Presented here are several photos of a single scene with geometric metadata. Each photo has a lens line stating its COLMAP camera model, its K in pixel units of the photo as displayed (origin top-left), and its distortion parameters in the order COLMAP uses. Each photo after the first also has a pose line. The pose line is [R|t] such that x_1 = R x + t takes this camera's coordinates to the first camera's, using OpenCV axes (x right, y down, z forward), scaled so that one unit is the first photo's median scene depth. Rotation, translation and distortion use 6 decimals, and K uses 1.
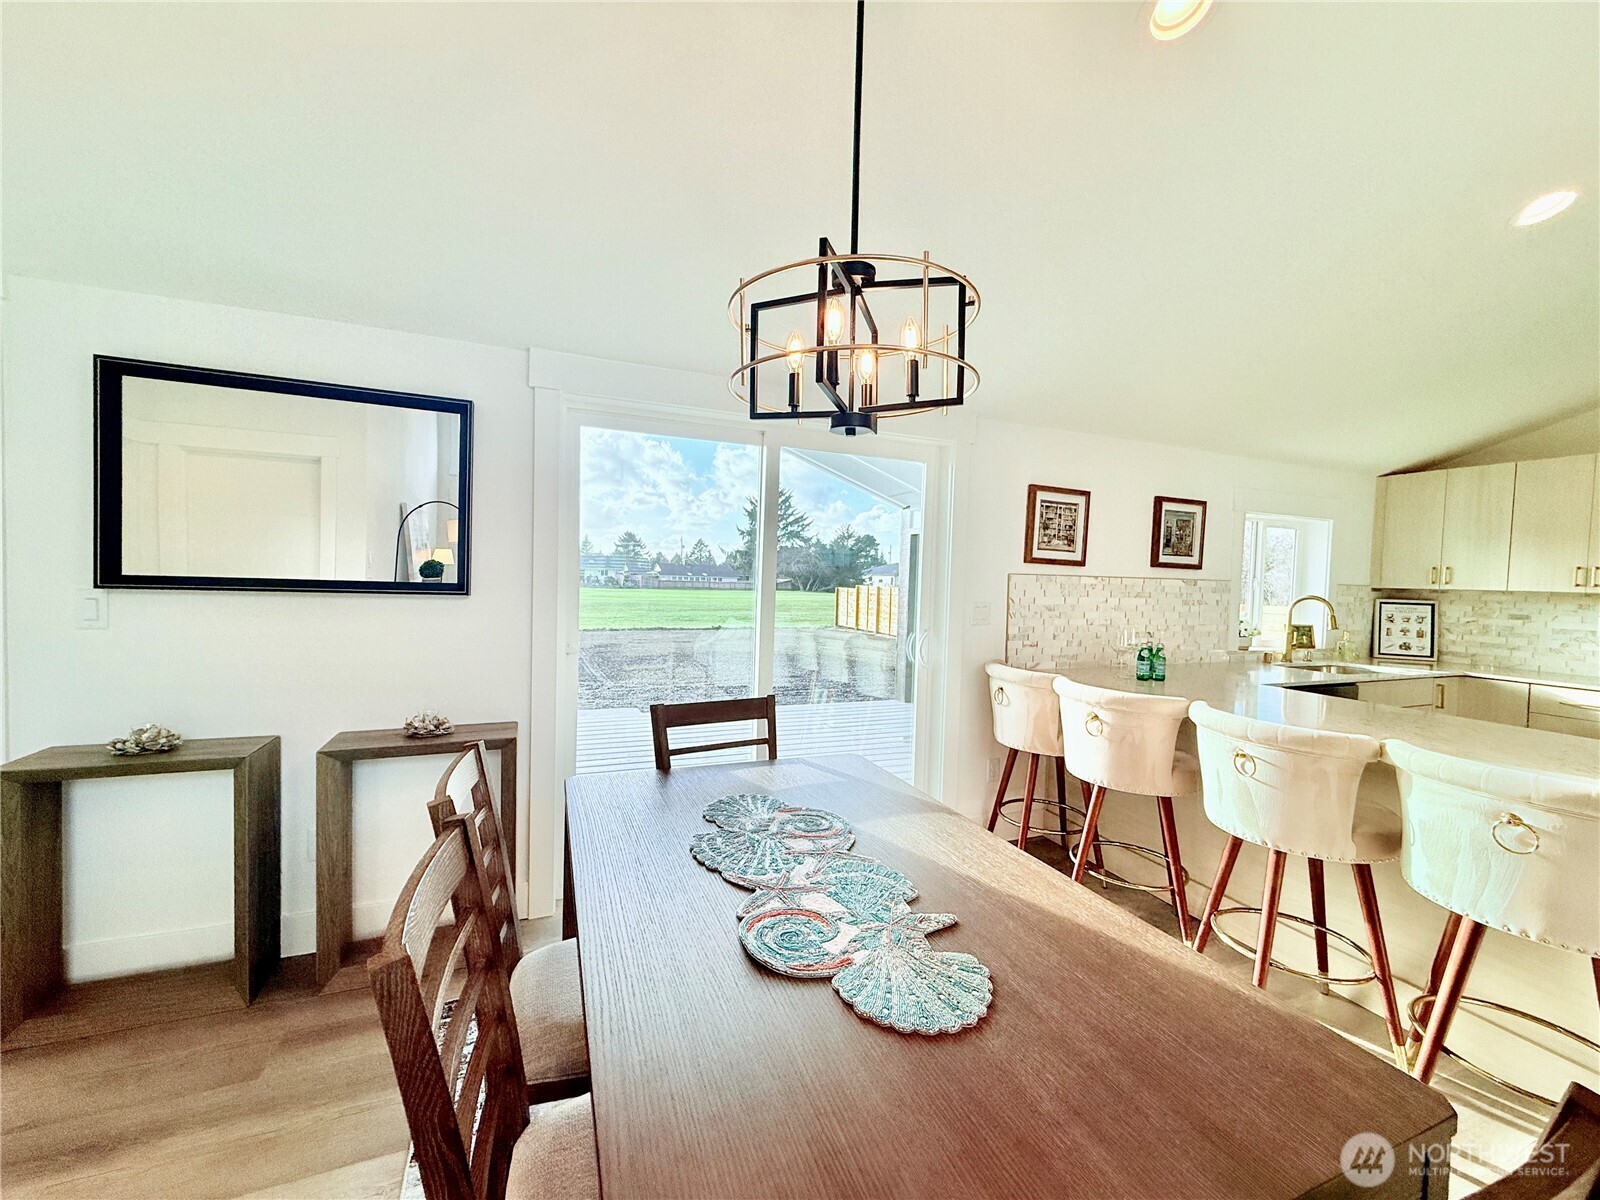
lens RADIAL K [[637.0, 0, 798.1], [0, 637.0, 598.9], [0, 0, 1]] dist [0.000447, 0.000018]
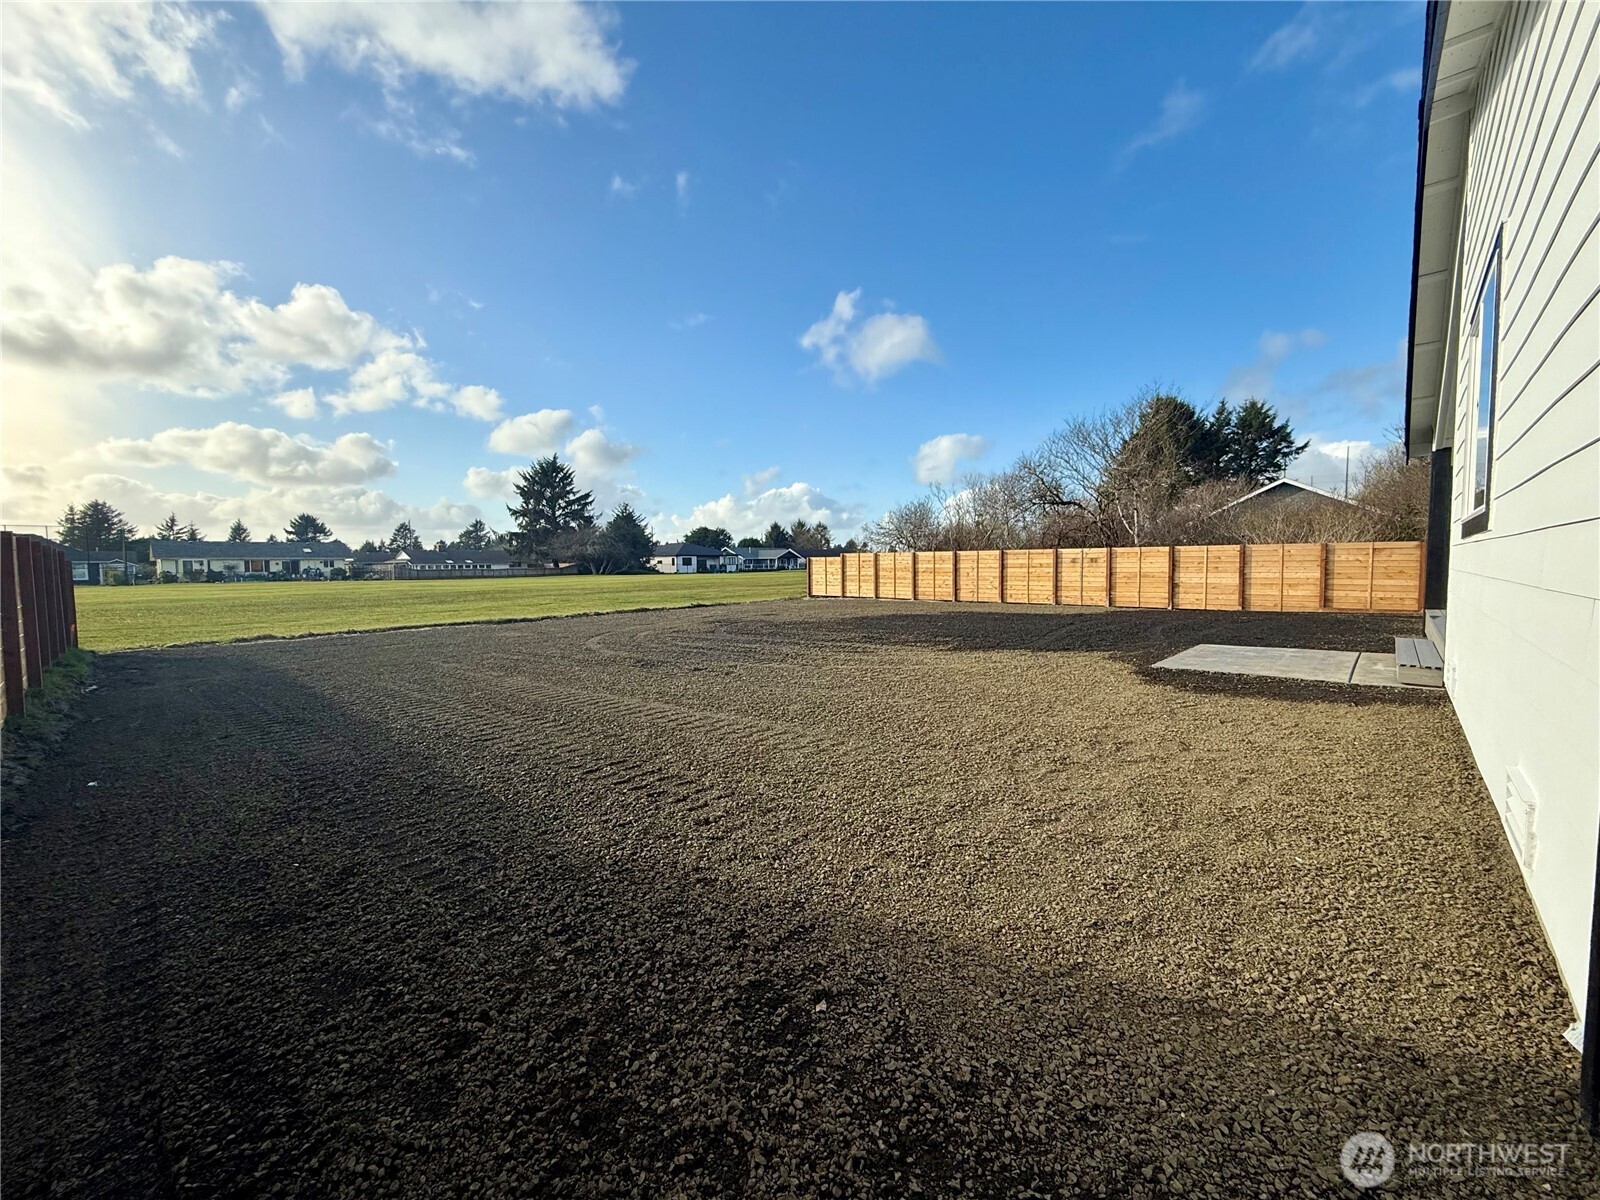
lens RADIAL K [[637.0, 0, 798.1], [0, 637.0, 598.9], [0, 0, 1]] dist [0.000447, 0.000018]
pose [[0.908932, -0.061007, 0.412457, -2.753866], [0.049871, 0.998043, 0.037722, 0.062859], [-0.413951, -0.013717, 0.910196, 0.749797]]
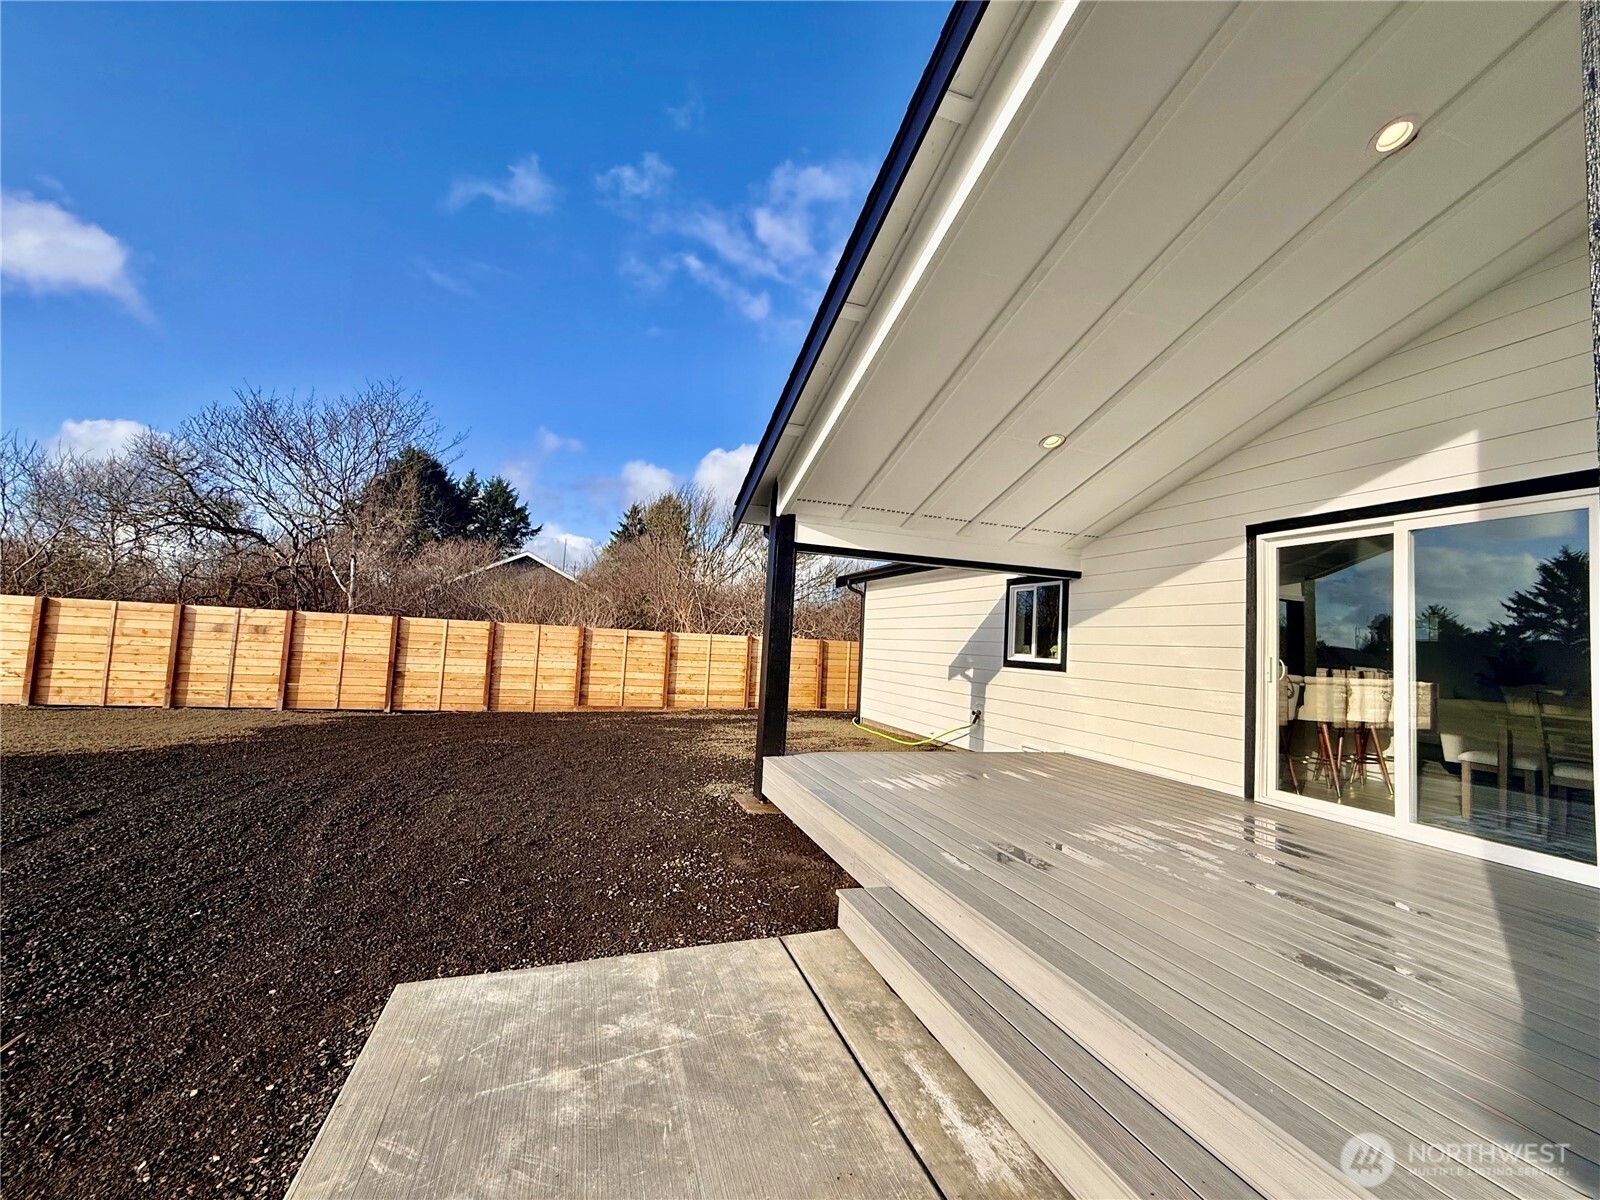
lens RADIAL K [[637.0, 0, 798.1], [0, 637.0, 598.9], [0, 0, 1]] dist [0.000447, 0.000018]
pose [[0.072194, 0.041567, 0.996524, -1.210716], [-0.018563, 0.999014, -0.040326, -0.008566], [-0.997218, -0.015587, 0.072895, 1.734790]]
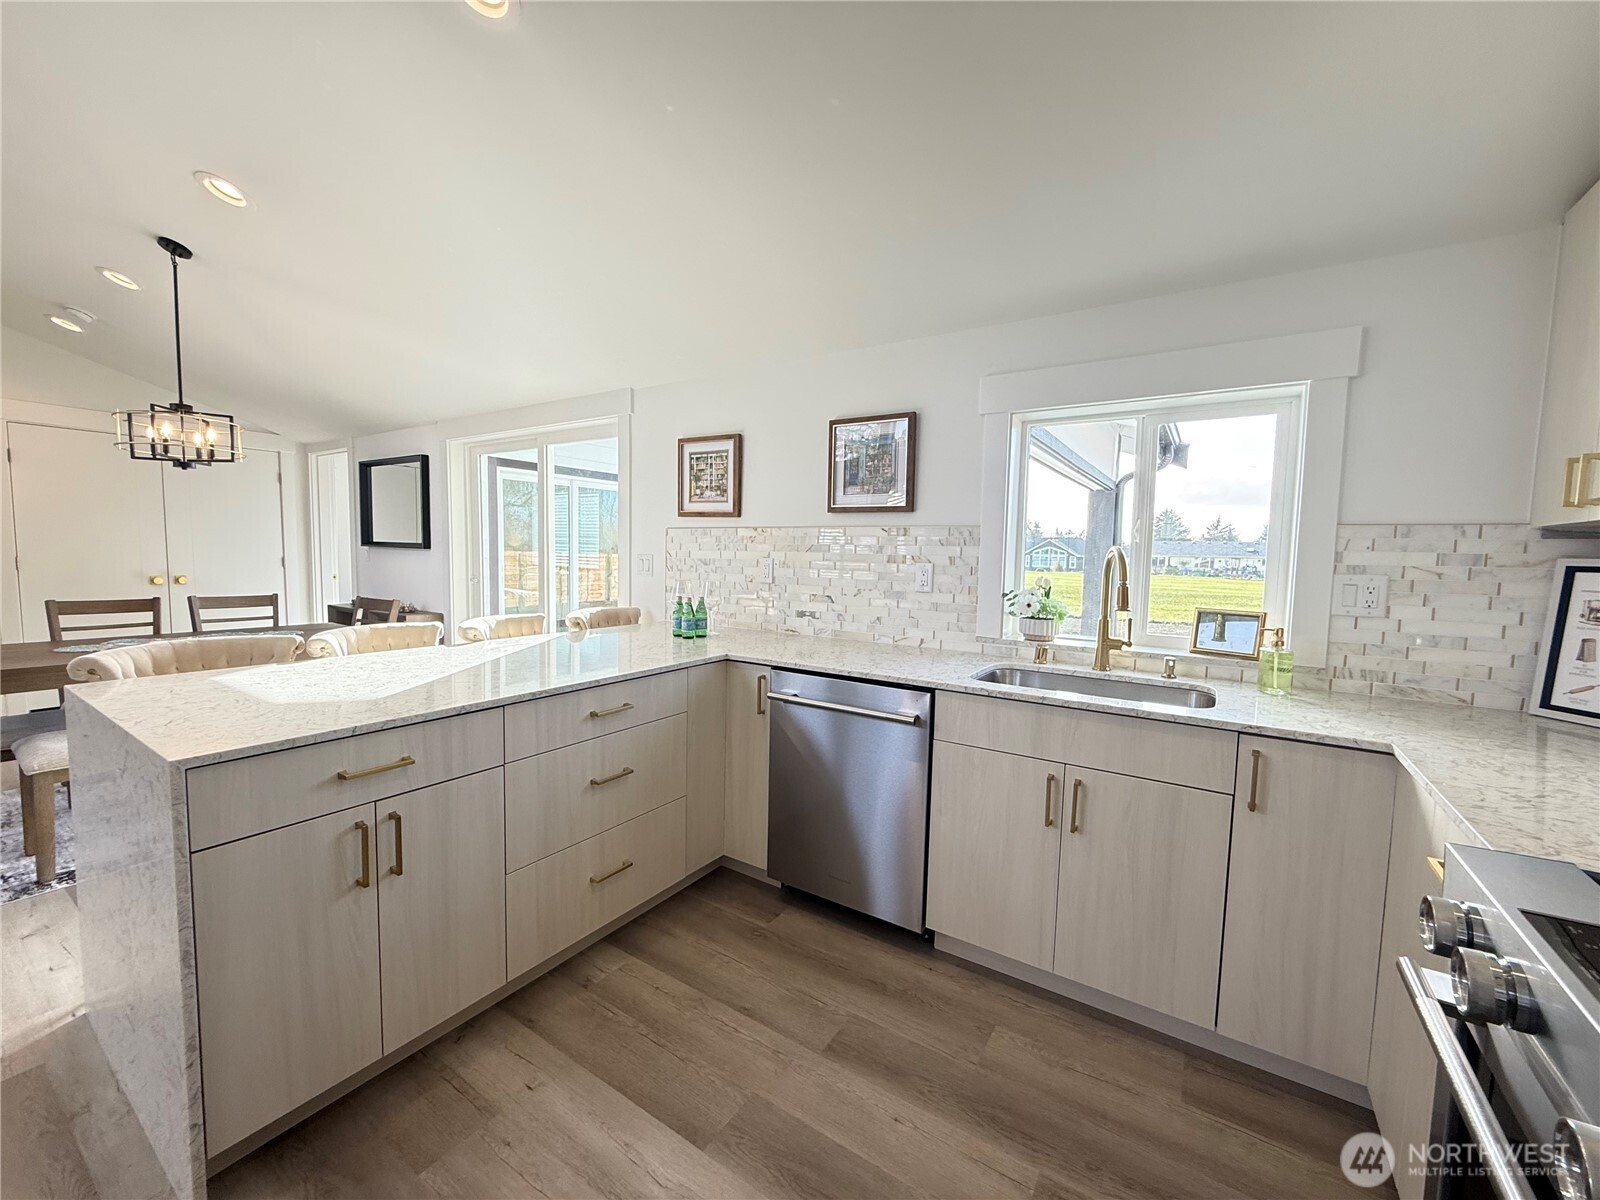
lens RADIAL K [[637.0, 0, 798.1], [0, 637.0, 598.9], [0, 0, 1]] dist [0.000447, 0.000018]
pose [[0.562408, 0.044812, -0.825644, 1.174804], [-0.033474, 0.998946, 0.031416, 0.032247], [0.826182, 0.009970, 0.563315, 0.521552]]
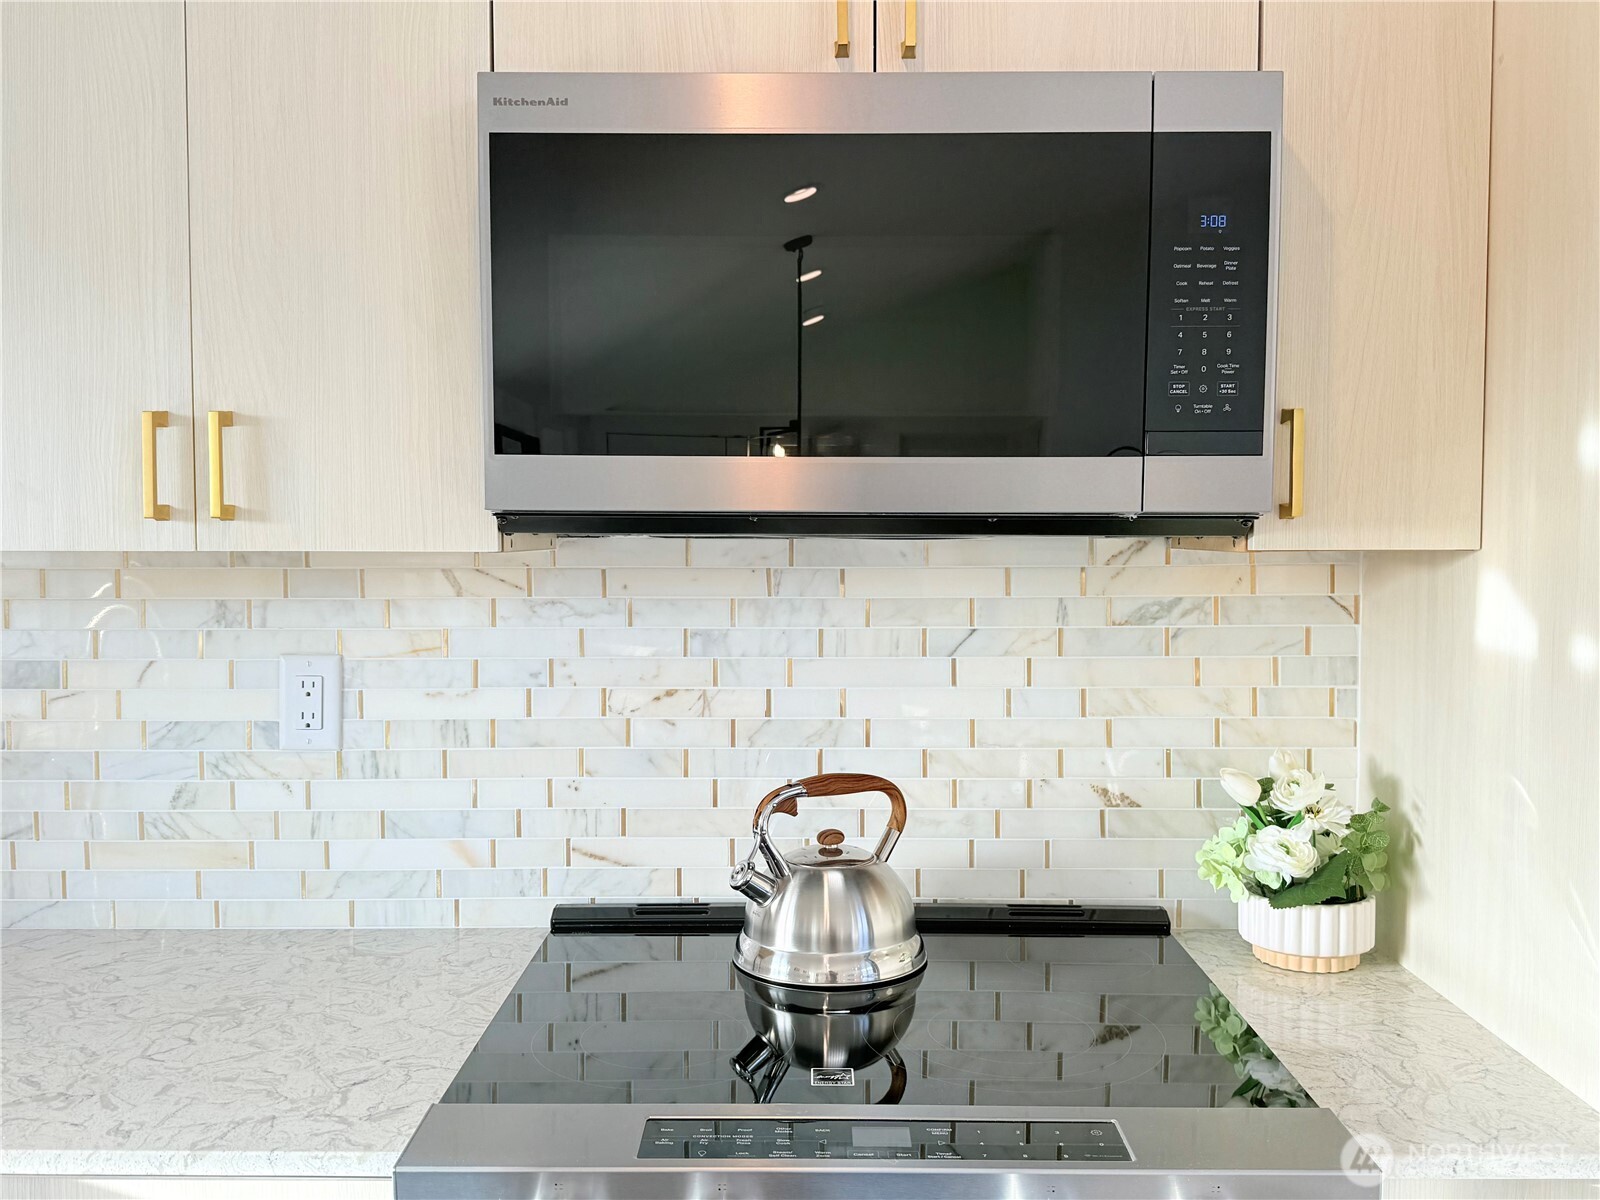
lens RADIAL K [[1395.1, 0, 800.0], [0, 1395.1, 600.0], [0, 0, 1]] dist [0.116731, -0.214231]
pose [[0.394794, -0.077323, 0.915510, 0.891467], [0.042545, 0.996922, 0.065853, -0.014946], [-0.917784, 0.012952, 0.396868, 0.650025]]
